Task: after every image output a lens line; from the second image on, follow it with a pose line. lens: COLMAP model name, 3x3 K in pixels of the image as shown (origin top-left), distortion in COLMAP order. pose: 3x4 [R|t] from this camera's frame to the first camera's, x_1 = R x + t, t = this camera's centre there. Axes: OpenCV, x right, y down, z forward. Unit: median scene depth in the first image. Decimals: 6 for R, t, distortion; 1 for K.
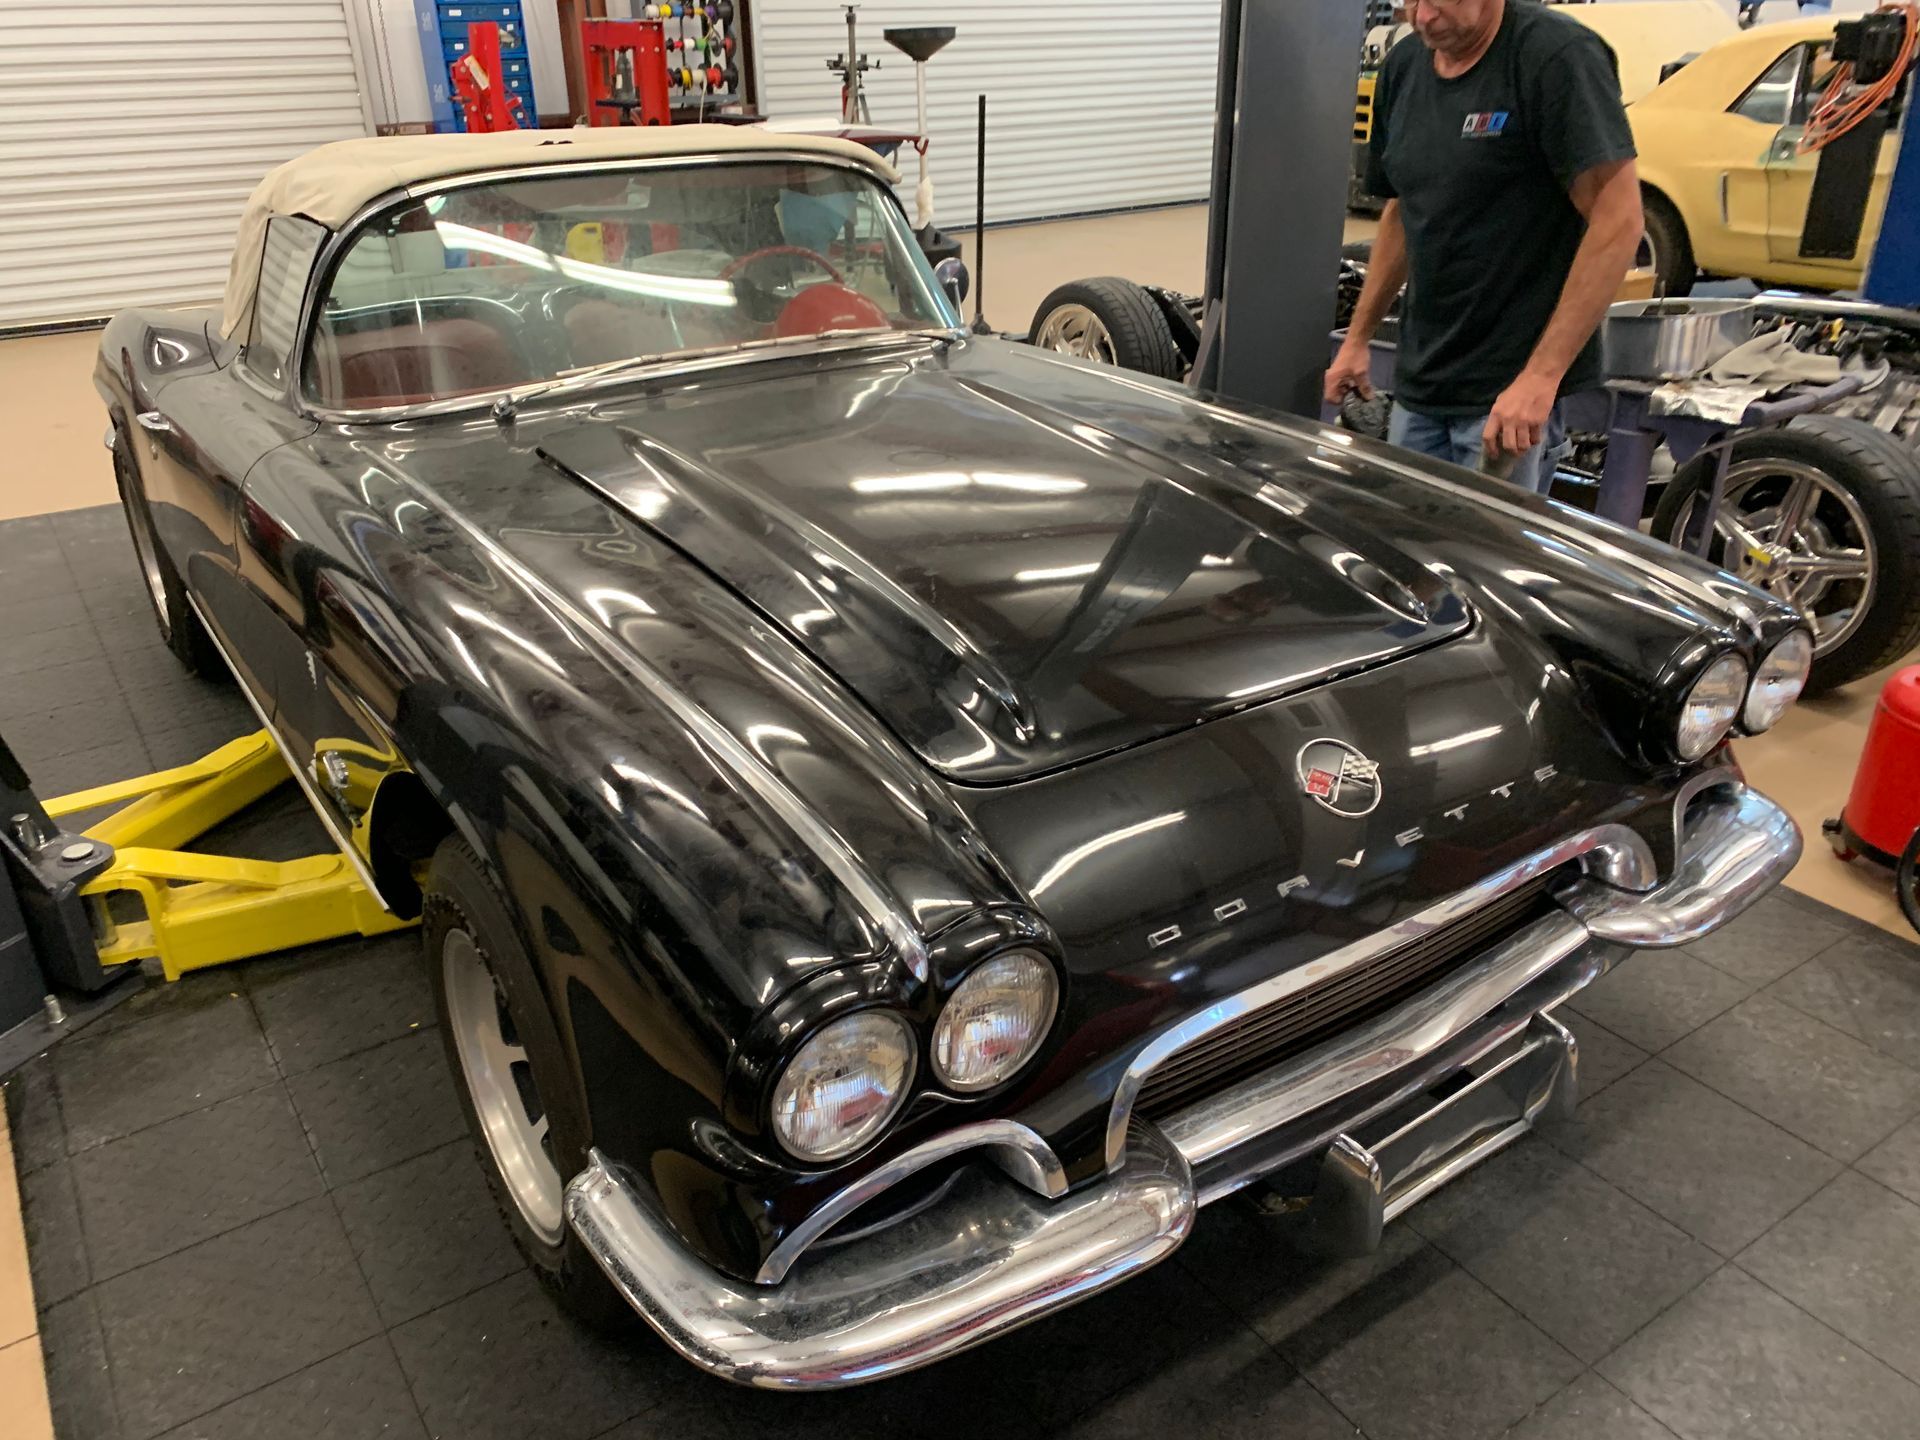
lens RADIAL K [[1476.9, 0, 960.0], [0, 1476.9, 720.0], [0, 0, 1]] dist [-0.001219, 0.002754]
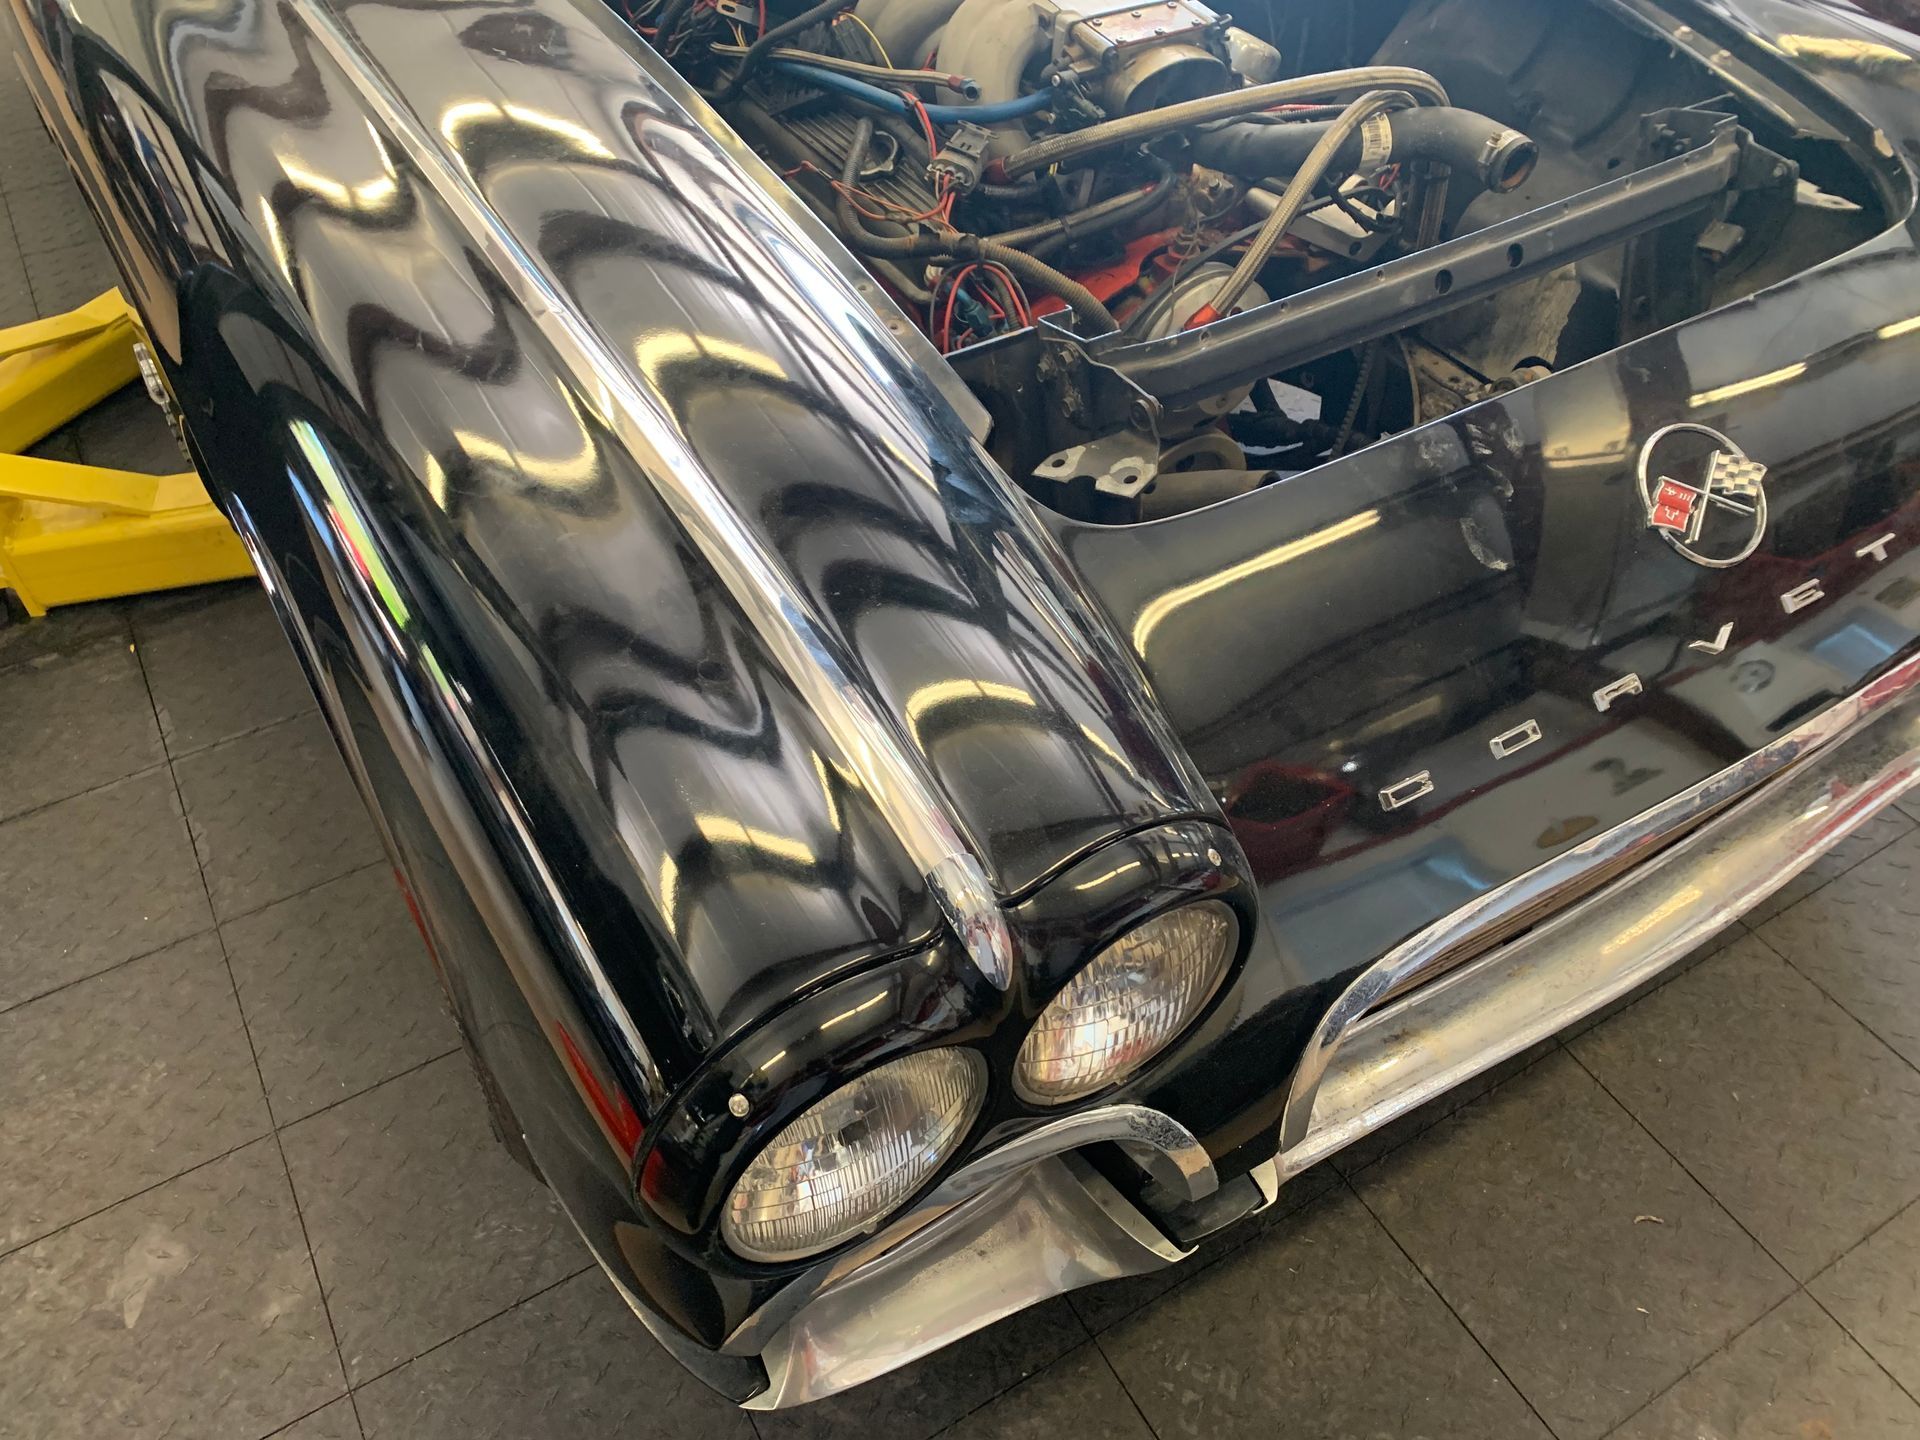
lens RADIAL K [[1476.9, 0, 960.0], [0, 1476.9, 720.0], [0, 0, 1]] dist [-0.001219, 0.002754]
pose [[0.999514, 0.025953, -0.017294, -0.019853], [-0.019448, 0.952184, 0.304907, -0.040504], [0.024380, -0.304422, 0.952225, 0.345485]]
